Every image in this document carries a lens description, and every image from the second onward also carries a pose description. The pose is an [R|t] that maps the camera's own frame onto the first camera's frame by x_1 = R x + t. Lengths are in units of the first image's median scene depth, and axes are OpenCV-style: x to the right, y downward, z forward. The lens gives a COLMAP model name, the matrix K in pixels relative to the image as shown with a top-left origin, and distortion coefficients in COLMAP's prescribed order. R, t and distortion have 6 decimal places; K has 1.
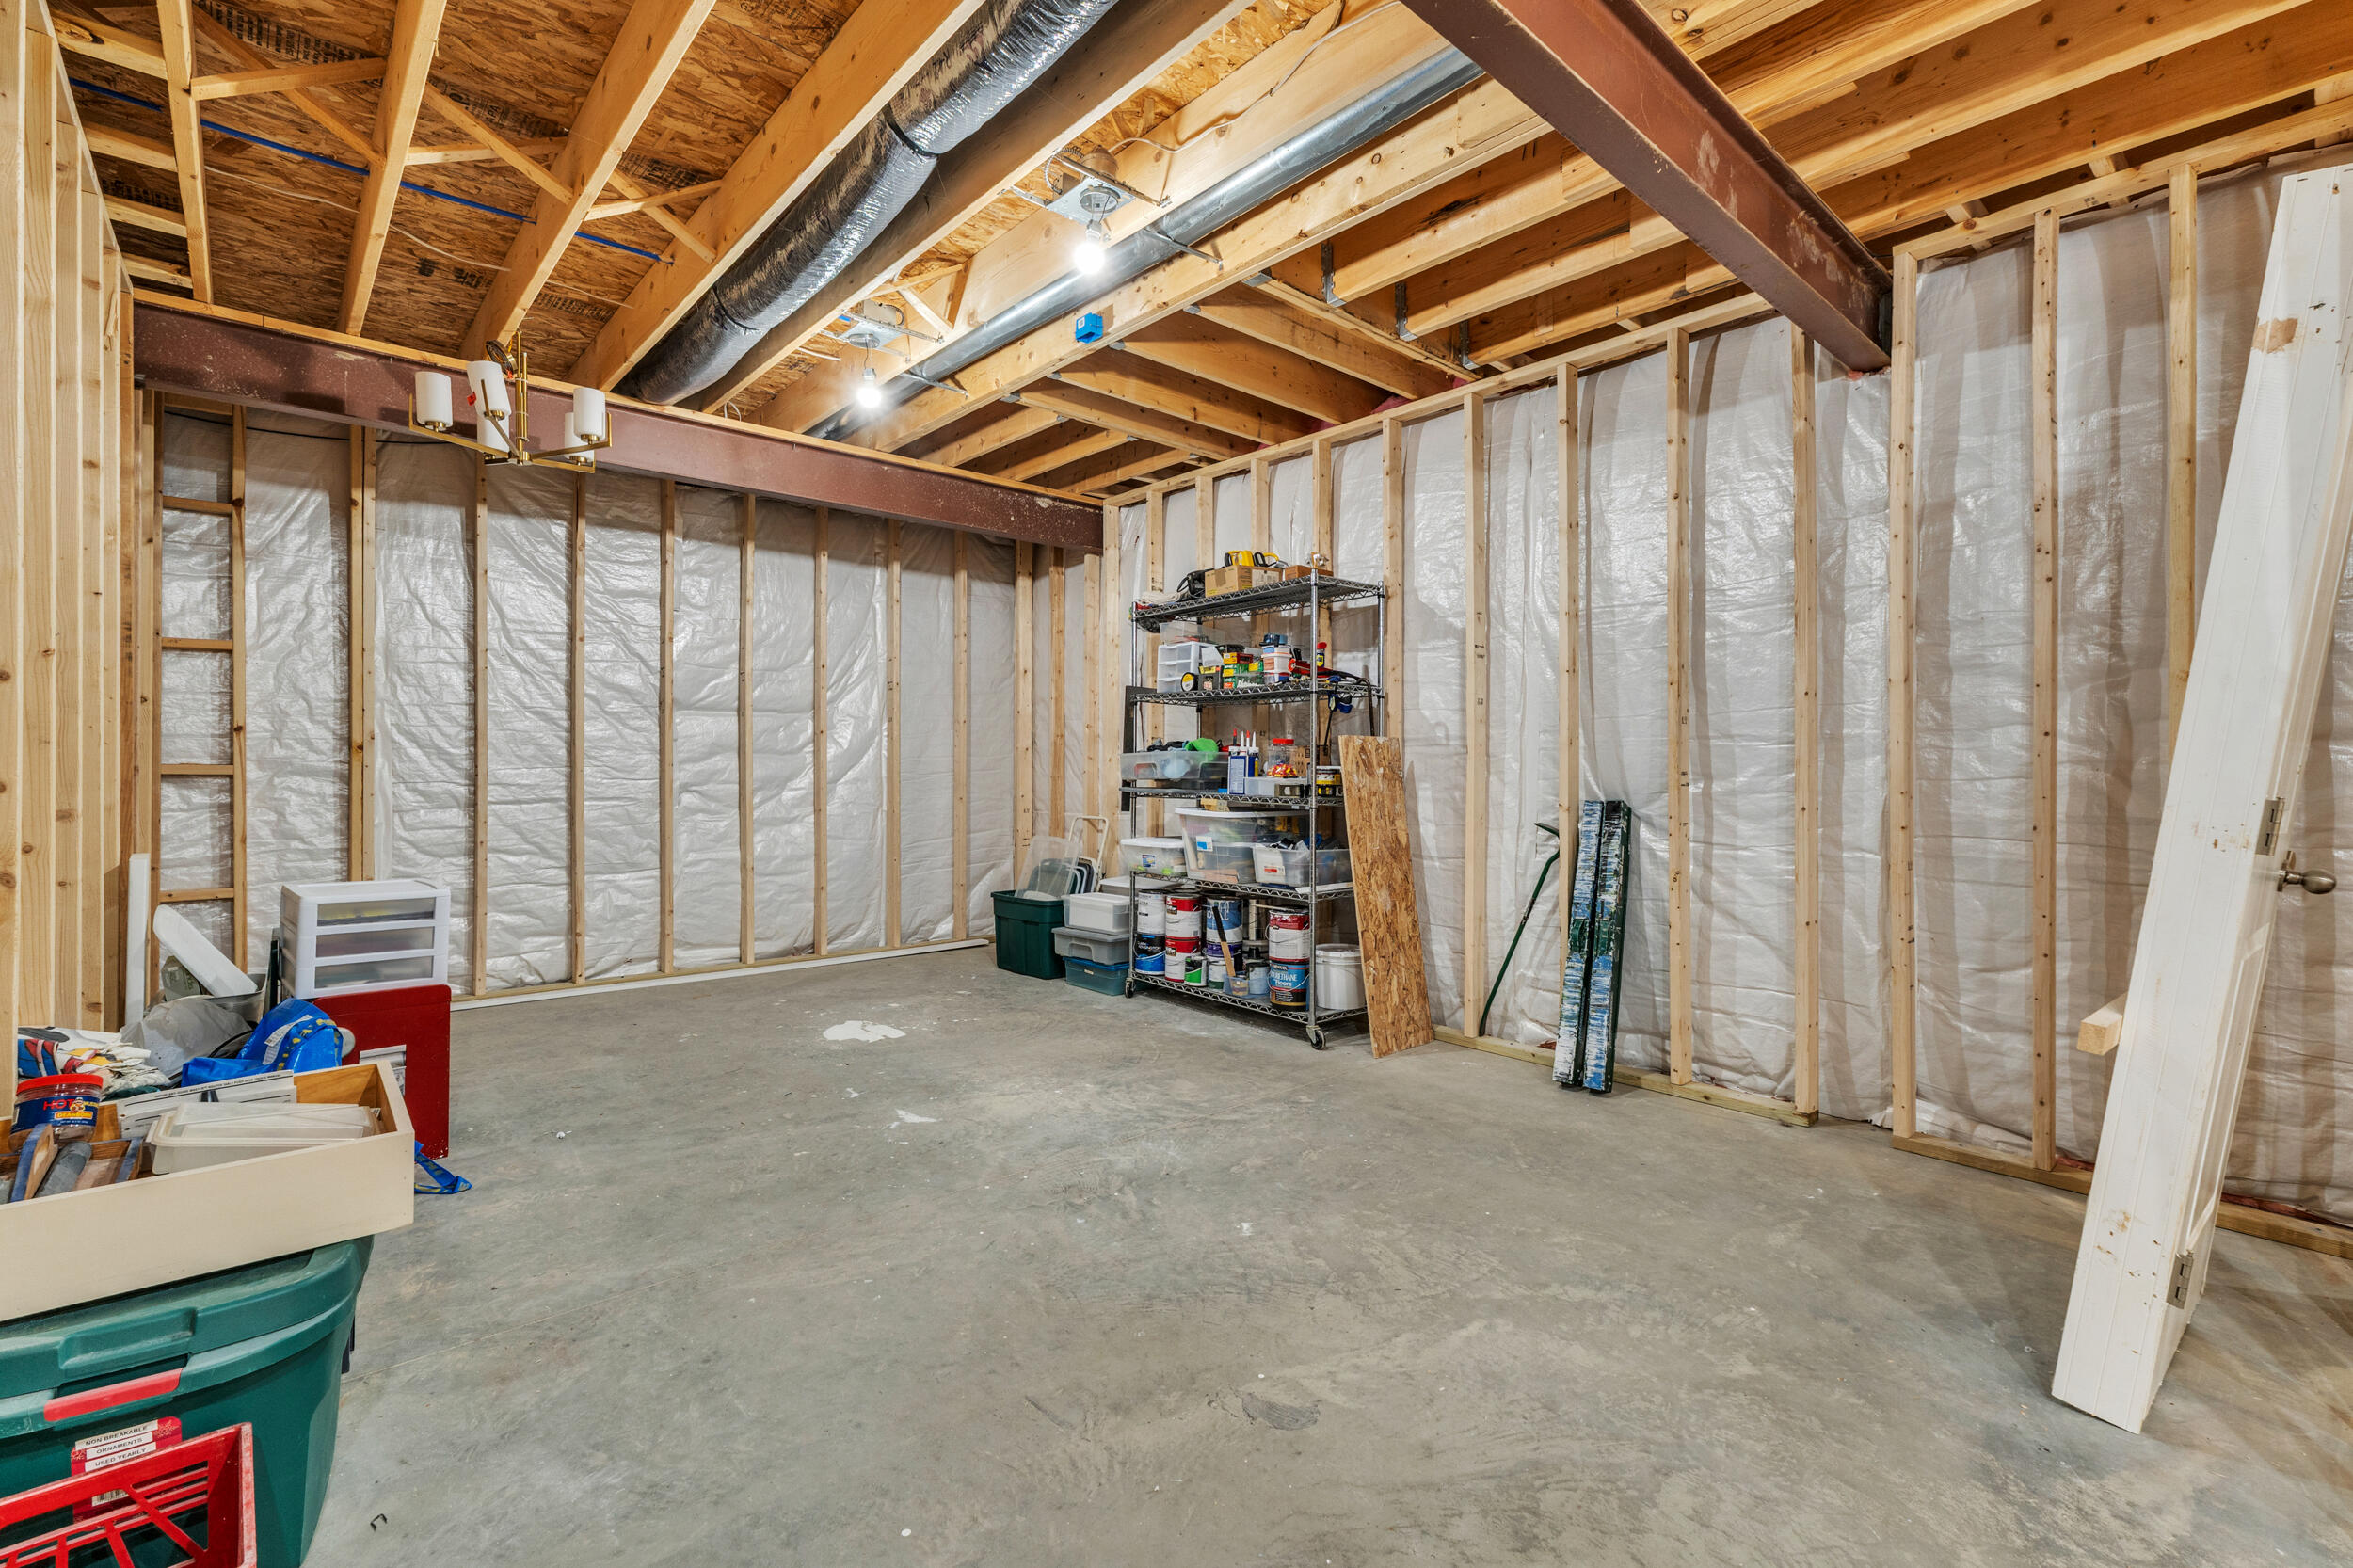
lens RADIAL K [[1010.1, 0, 1161.8], [0, 1010.1, 771.8], [0, 0, 1]] dist [-0.000347, 0.000109]
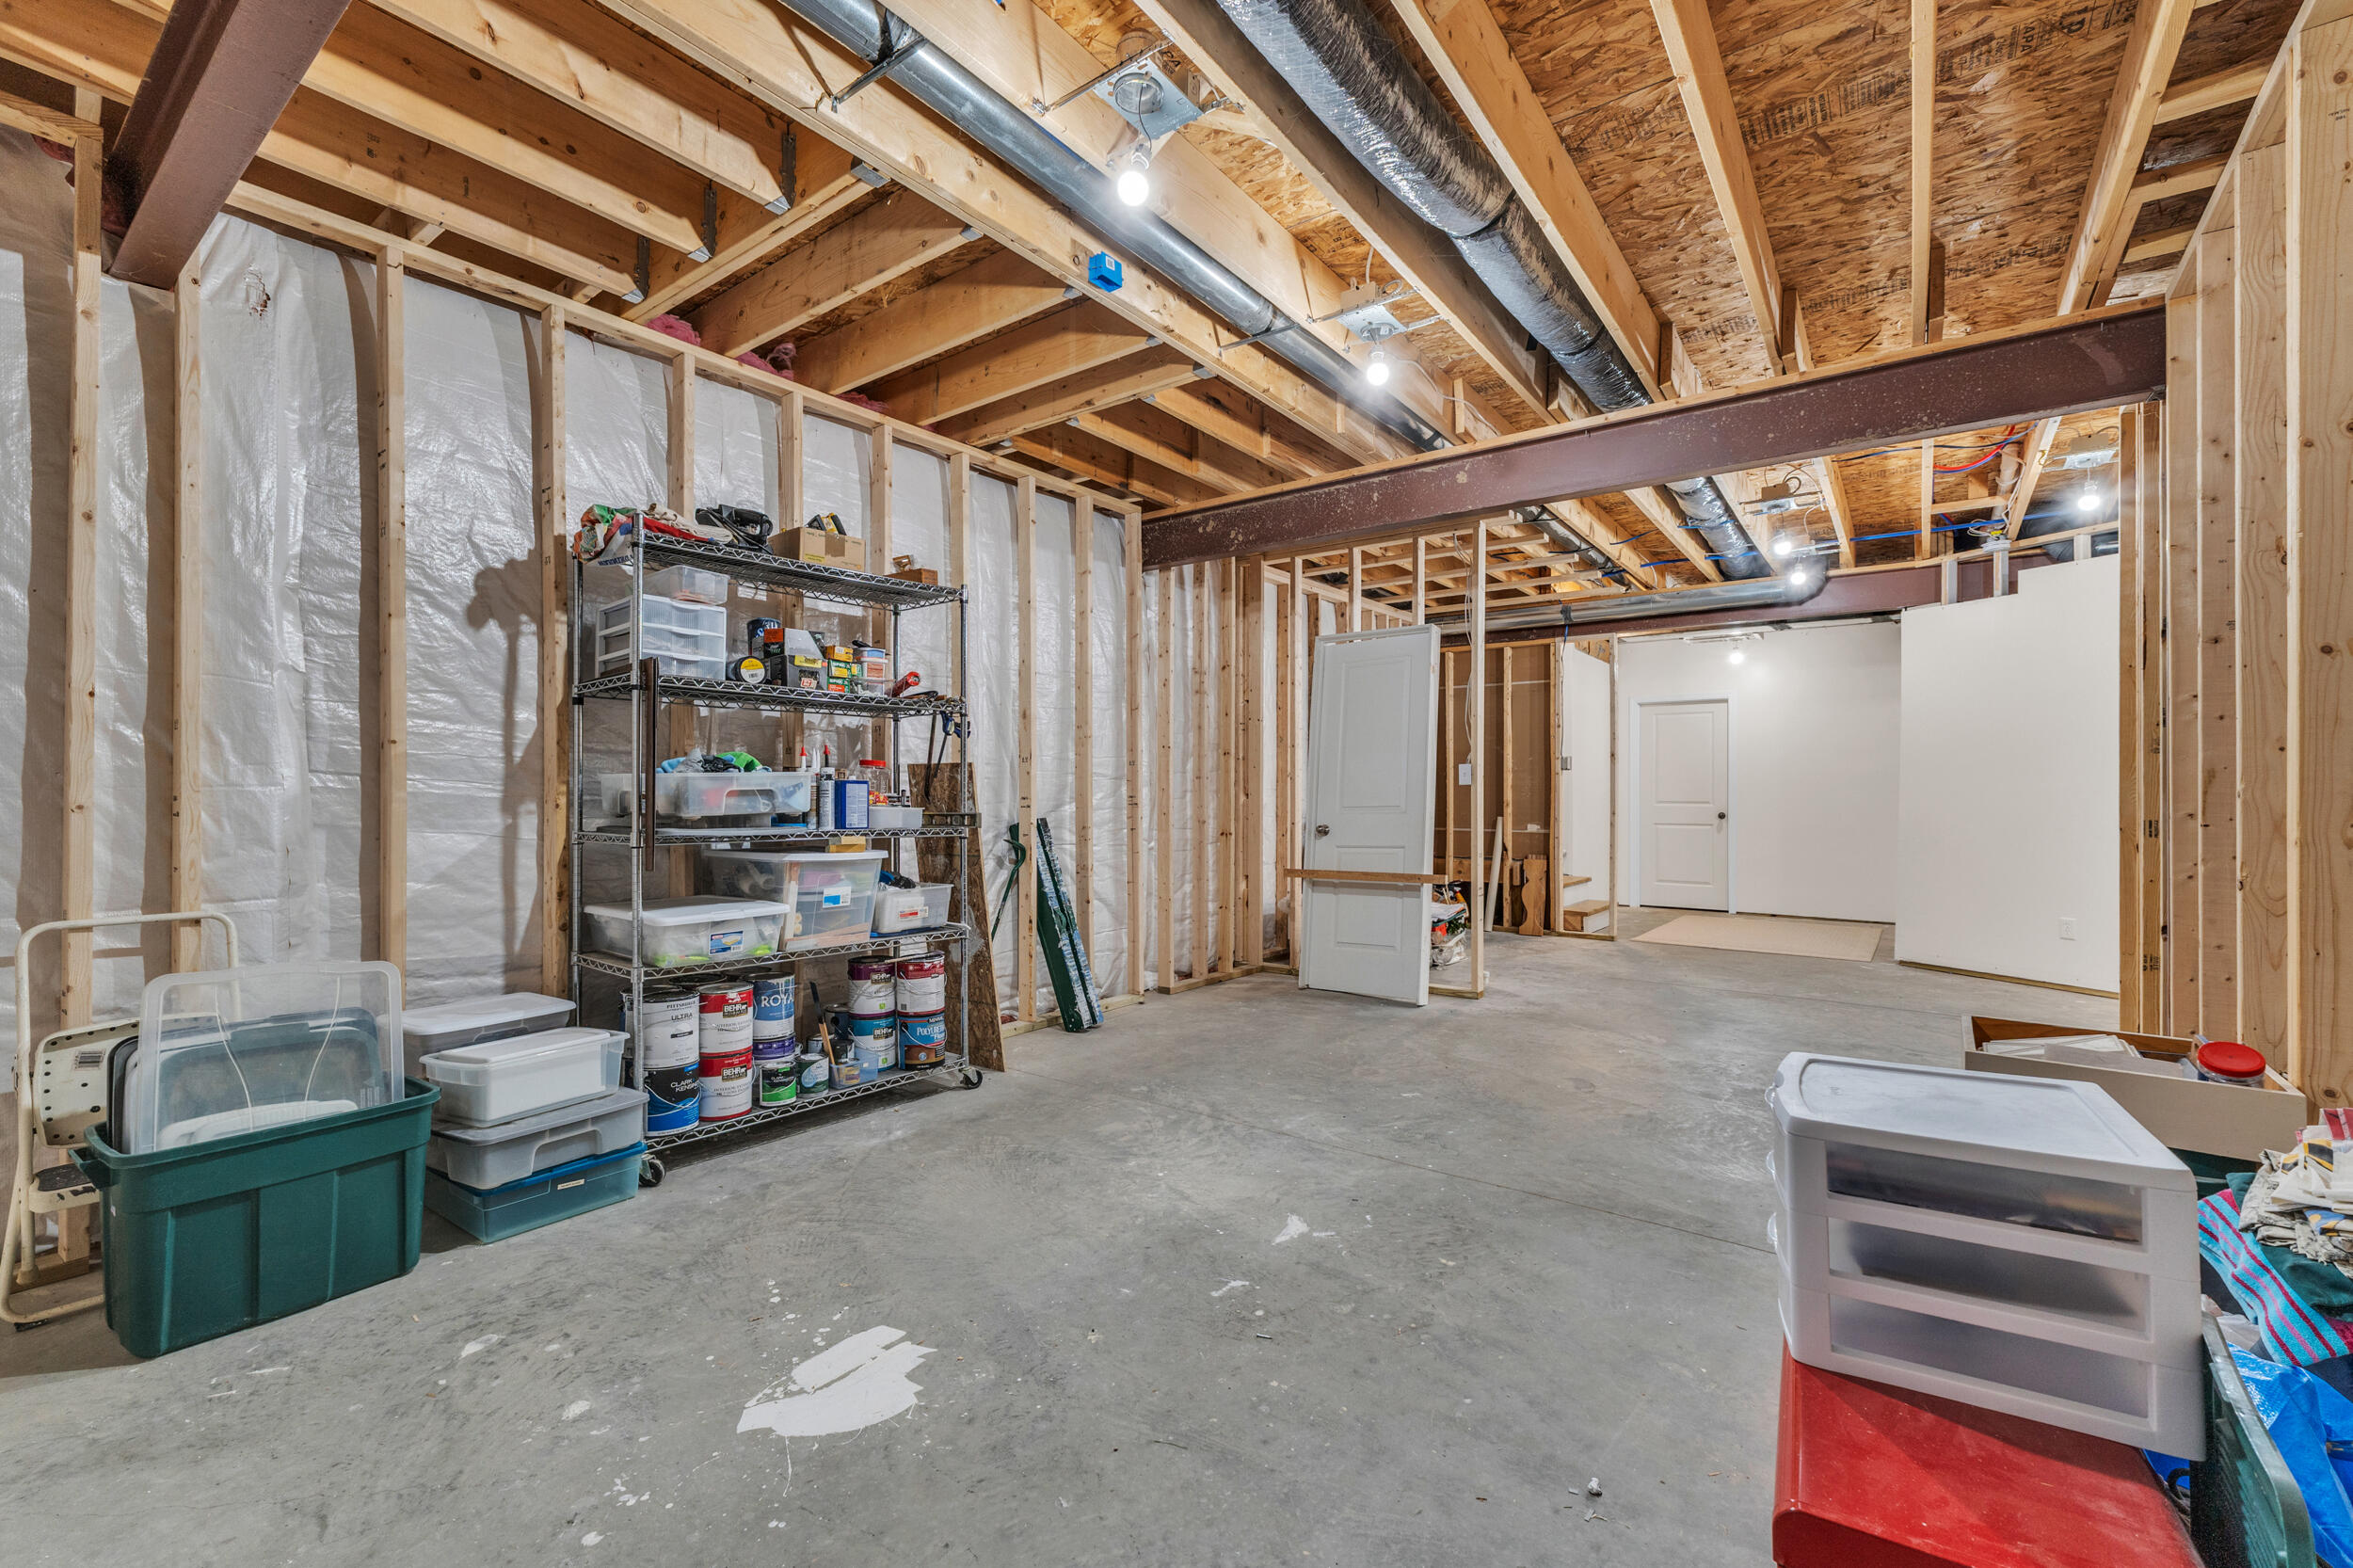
lens RADIAL K [[1010.1, 0, 1159.7], [0, 1010.1, 791.2], [0, 0, 1]] dist [-0.000347, 0.000109]
pose [[-0.195254, -0.001200, 0.980752, -0.991159], [0.001297, 0.999998, 0.001482, -0.010144], [-0.980752, 0.001562, -0.195252, 1.227345]]
